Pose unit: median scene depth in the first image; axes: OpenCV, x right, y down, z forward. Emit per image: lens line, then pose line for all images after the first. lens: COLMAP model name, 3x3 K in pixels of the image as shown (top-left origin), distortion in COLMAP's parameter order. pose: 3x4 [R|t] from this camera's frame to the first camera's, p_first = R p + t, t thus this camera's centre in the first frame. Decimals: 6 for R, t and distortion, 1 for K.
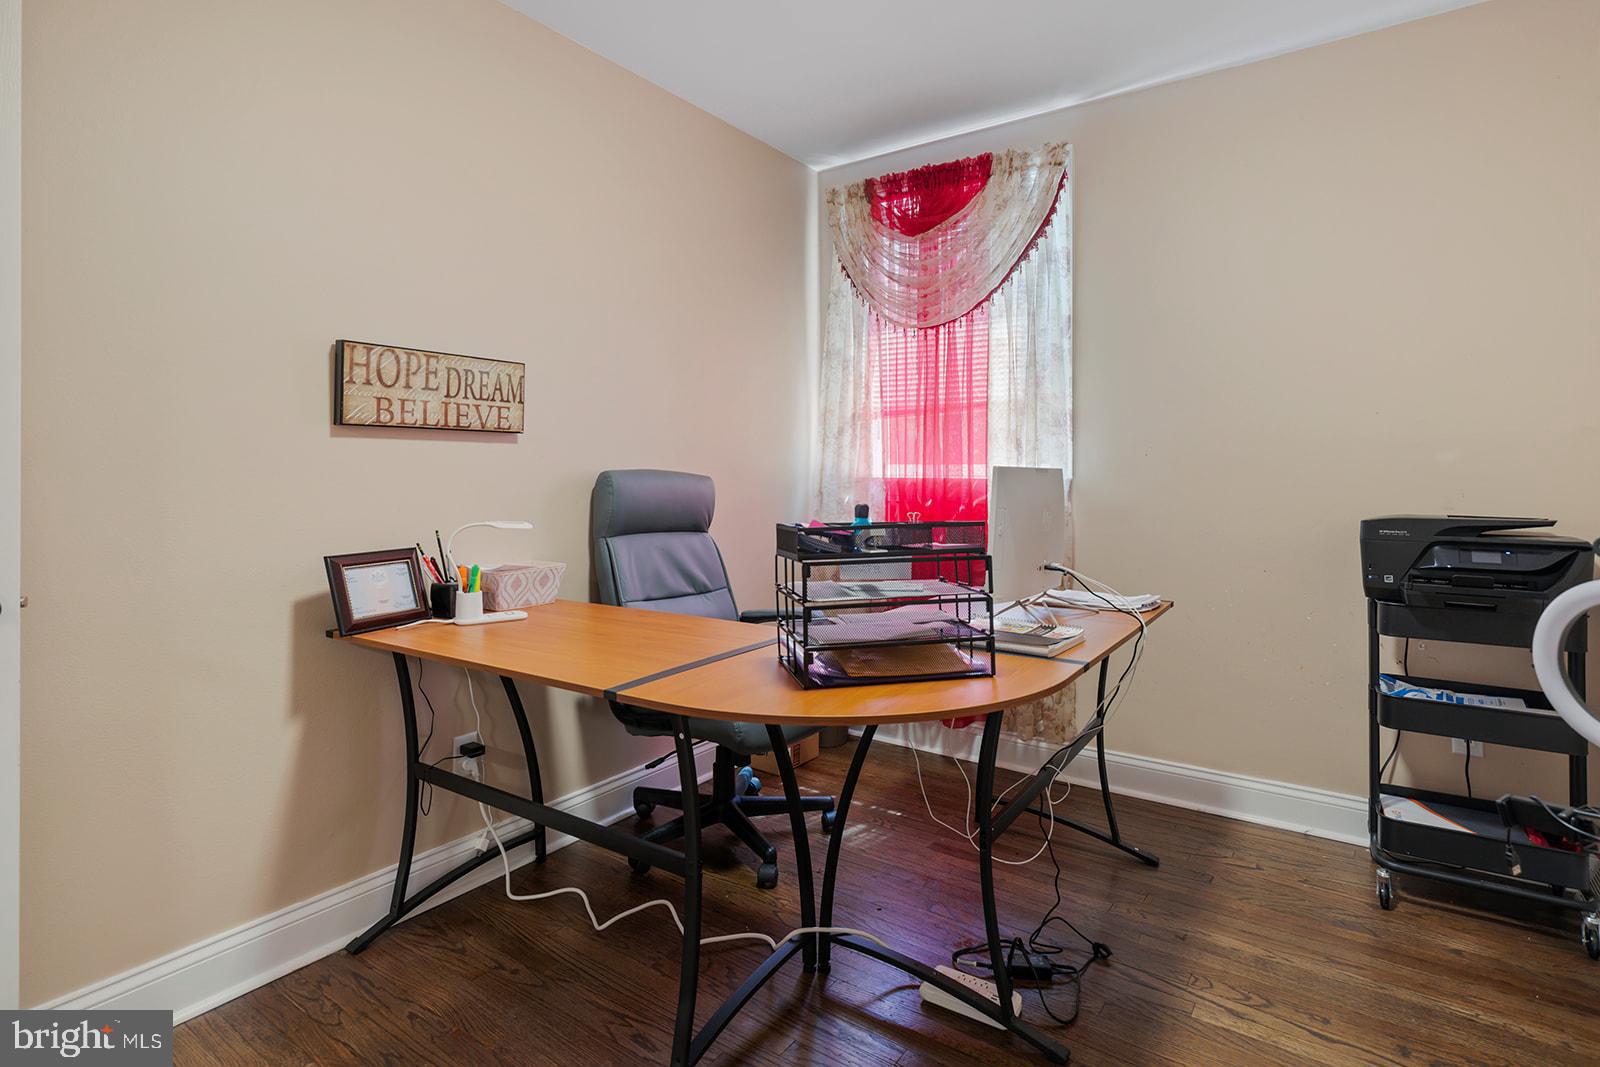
lens RADIAL K [[808.5, 0, 805.5], [0, 808.5, 482.4], [0, 0, 1]] dist [0.001312, -0.000293]
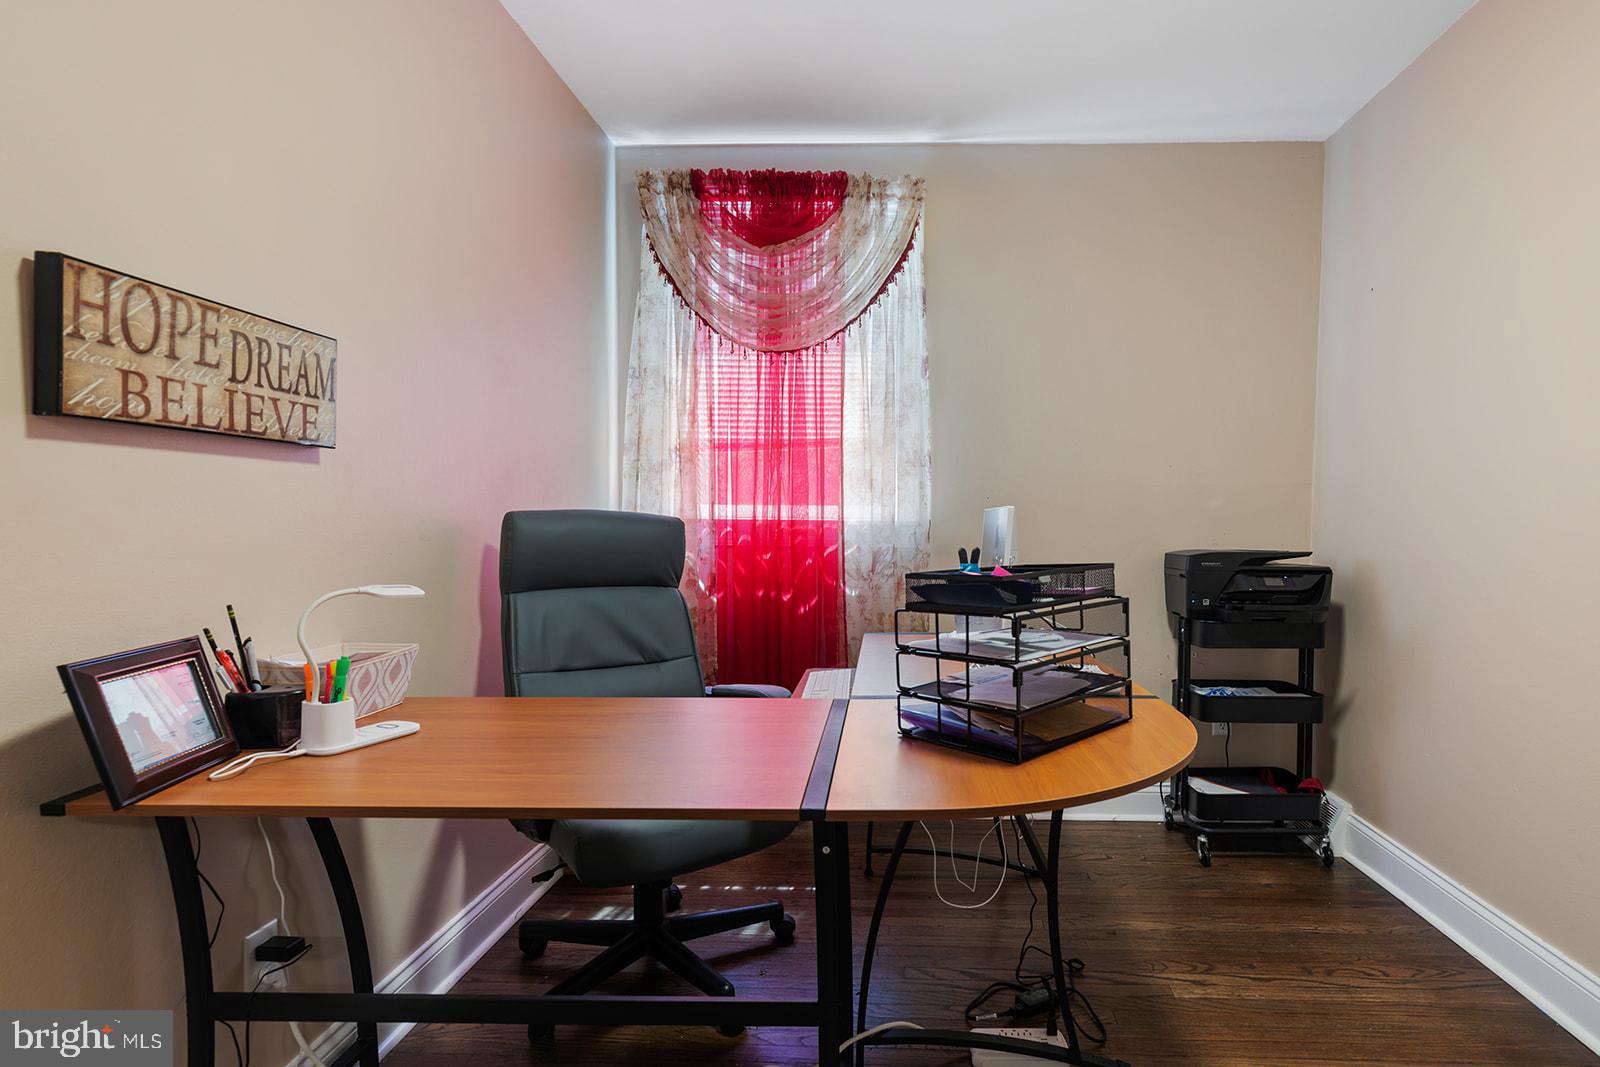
lens RADIAL K [[826.1, 0, 886.0], [0, 826.1, 562.6], [0, 0, 1]] dist [-0.002027, -0.000511]
pose [[0.837216, -0.026738, 0.546219, -0.363430], [0.002379, 0.998973, 0.045253, 0.001619], [-0.546868, -0.036587, 0.836419, 0.216463]]
